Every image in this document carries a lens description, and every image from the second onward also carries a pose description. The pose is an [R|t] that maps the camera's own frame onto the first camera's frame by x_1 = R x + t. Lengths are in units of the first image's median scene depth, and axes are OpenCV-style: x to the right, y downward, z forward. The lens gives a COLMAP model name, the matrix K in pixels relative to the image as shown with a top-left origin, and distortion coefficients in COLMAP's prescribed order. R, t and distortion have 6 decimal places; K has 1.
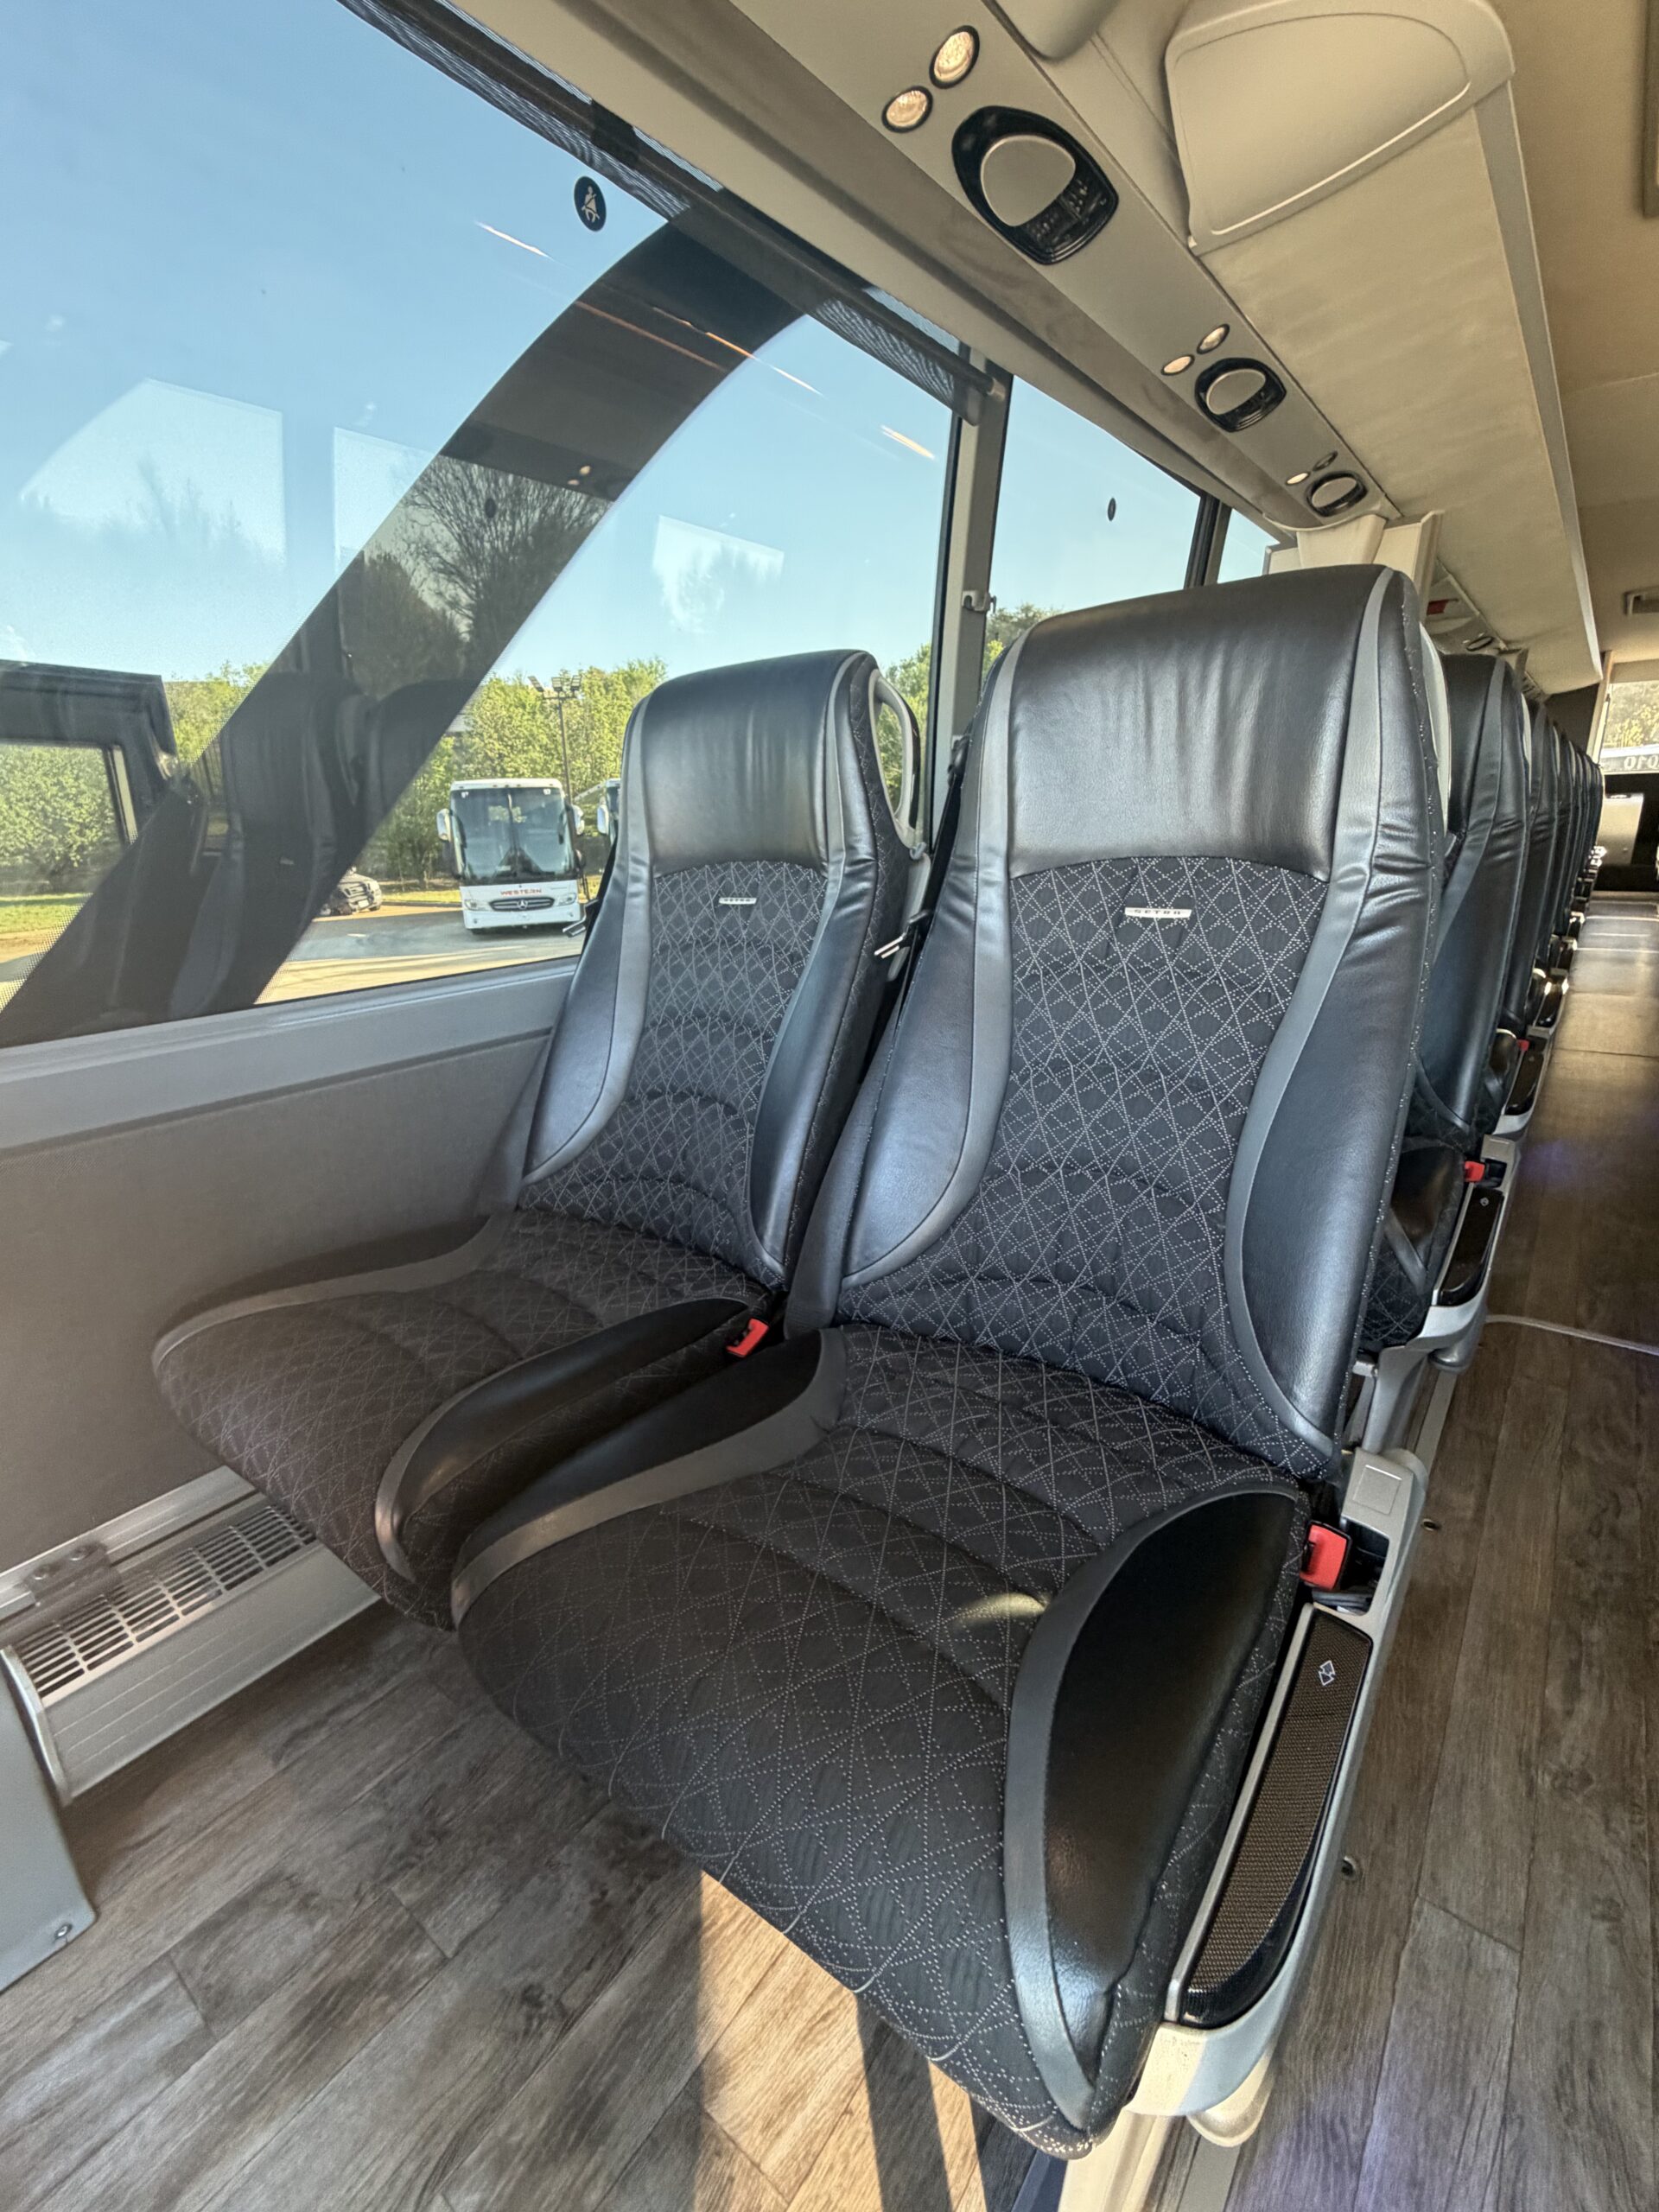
lens RADIAL K [[972.3, 0, 830.1], [0, 972.3, 1101.6], [0, 0, 1]] dist [-0.001625, 0.000897]
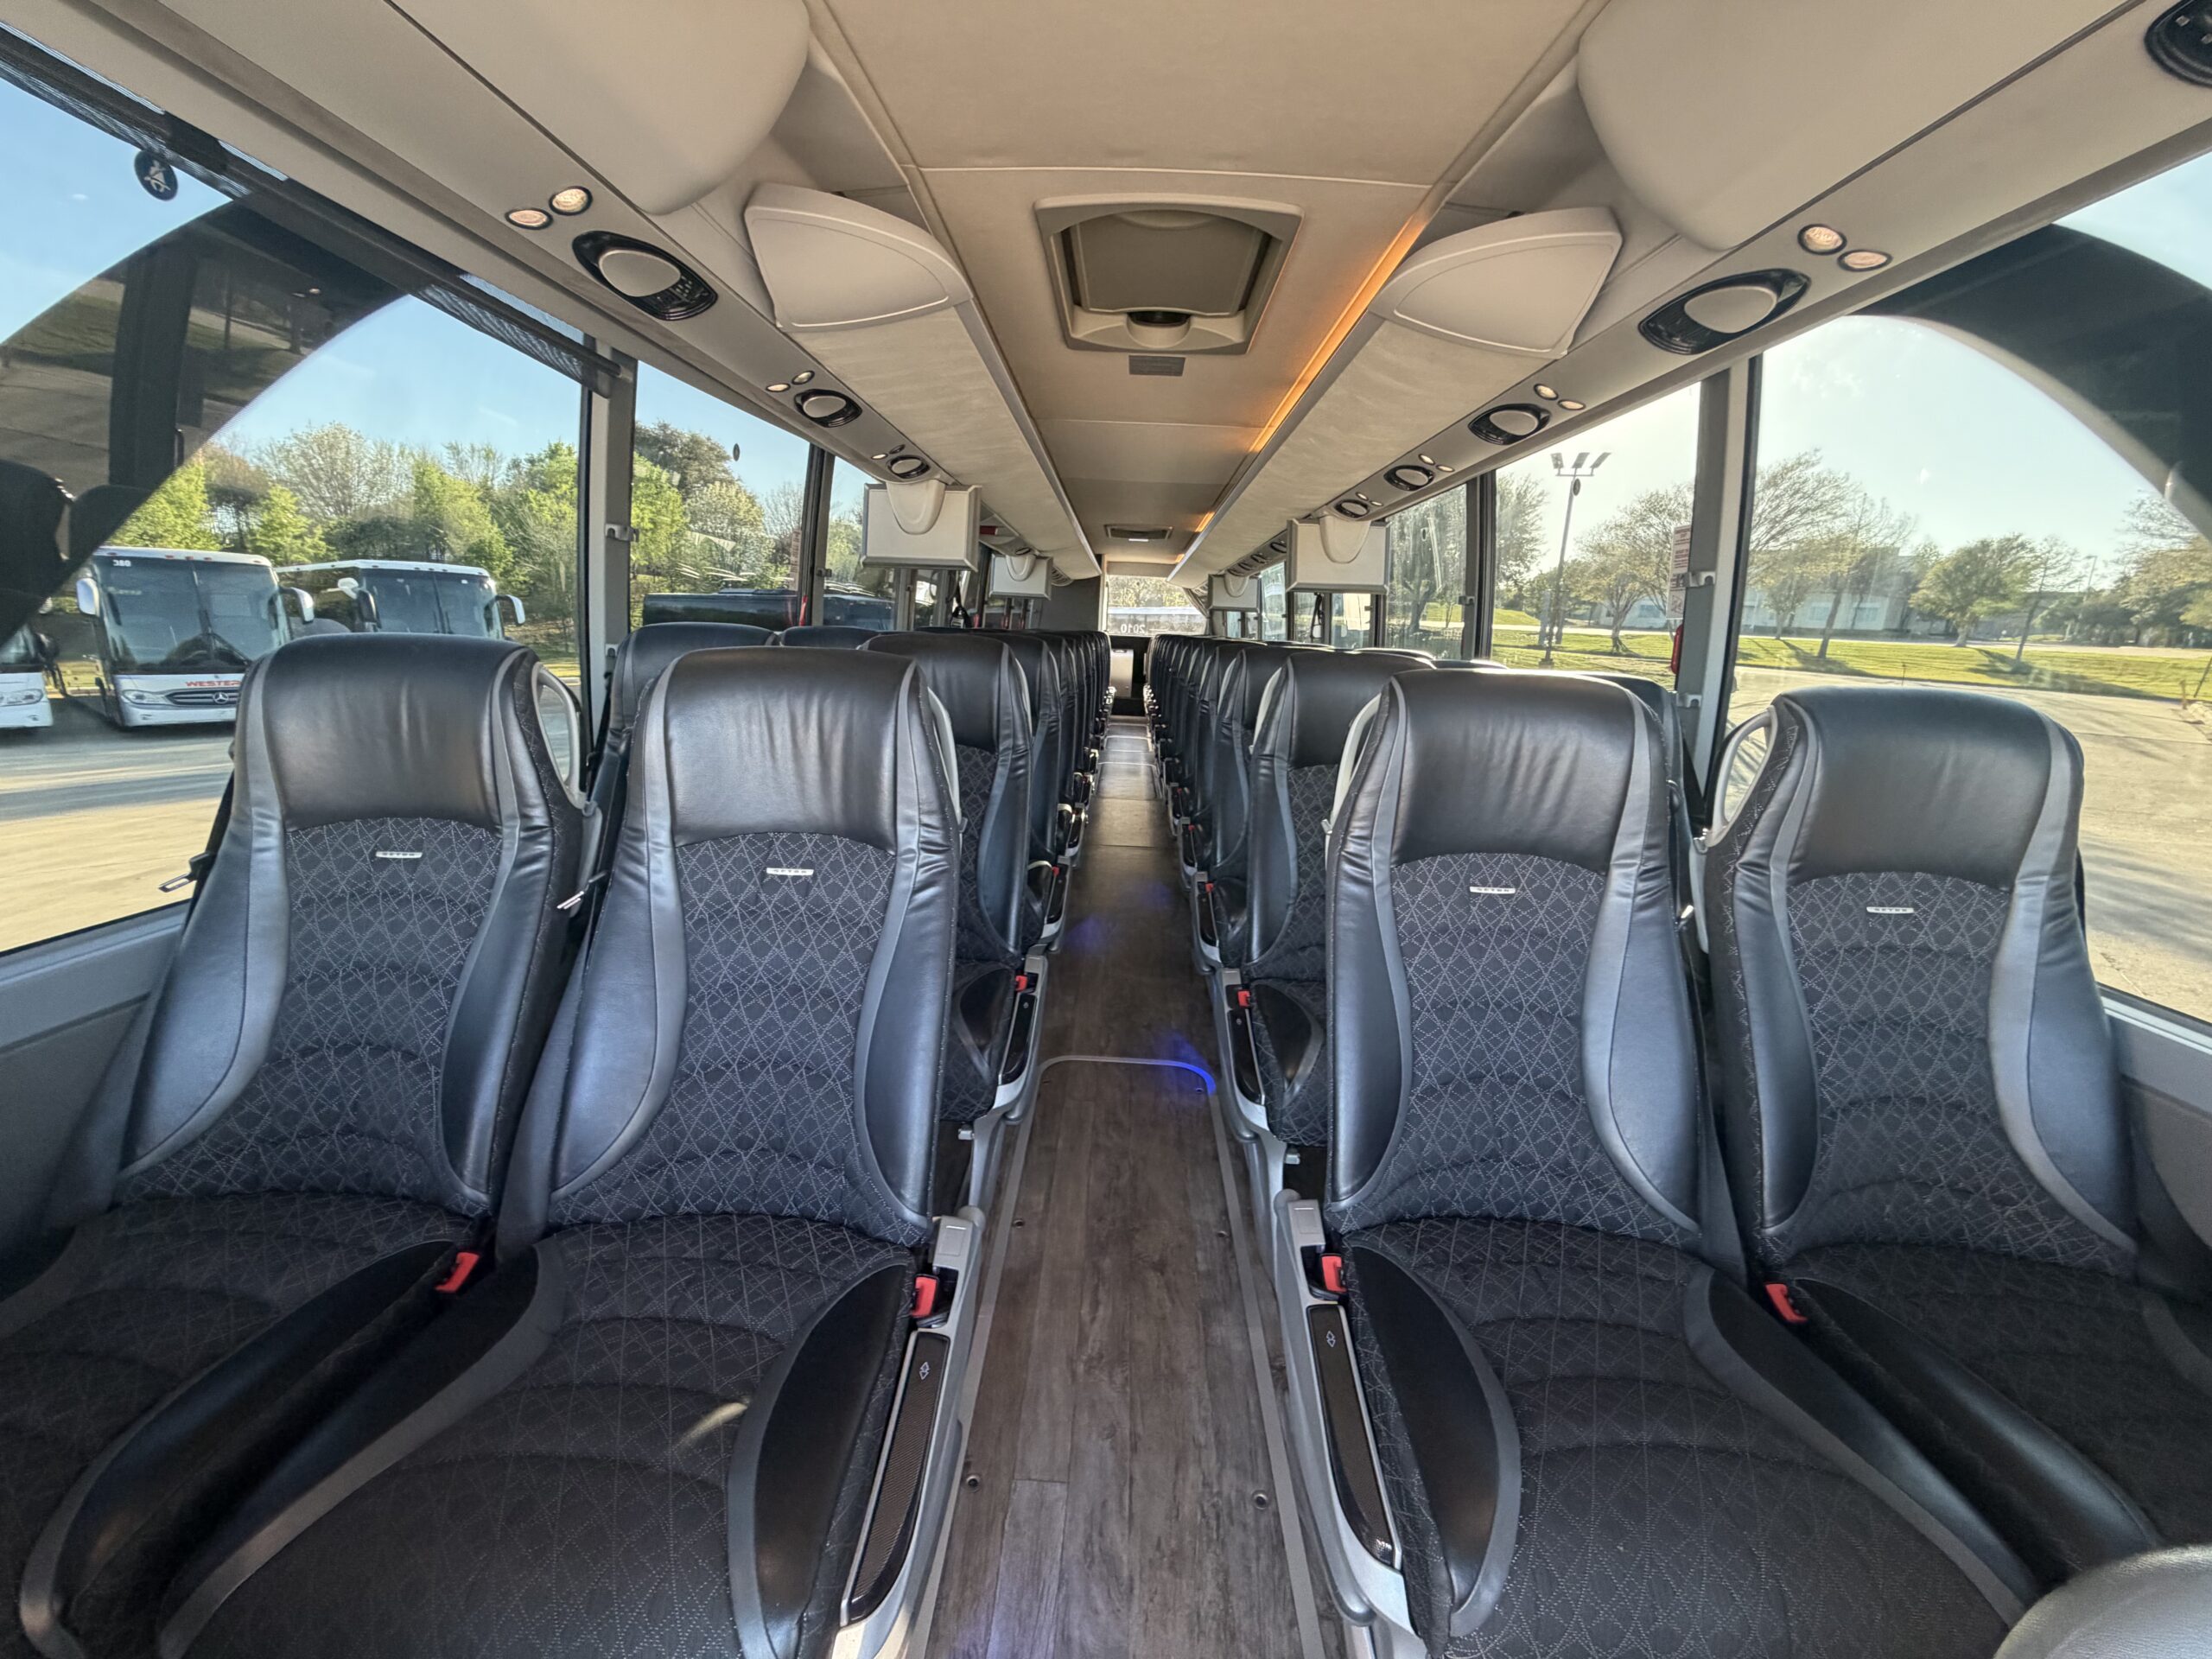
lens RADIAL K [[880.6, 0, 1096.1], [0, 880.6, 827.9], [0, 0, 1]] dist [-0.000254, 0.000326]
pose [[0.811130, -0.067427, 0.580966, -0.041172], [0.099786, 0.994723, -0.023871, -0.163568], [-0.576290, 0.077334, 0.813578, -0.282385]]
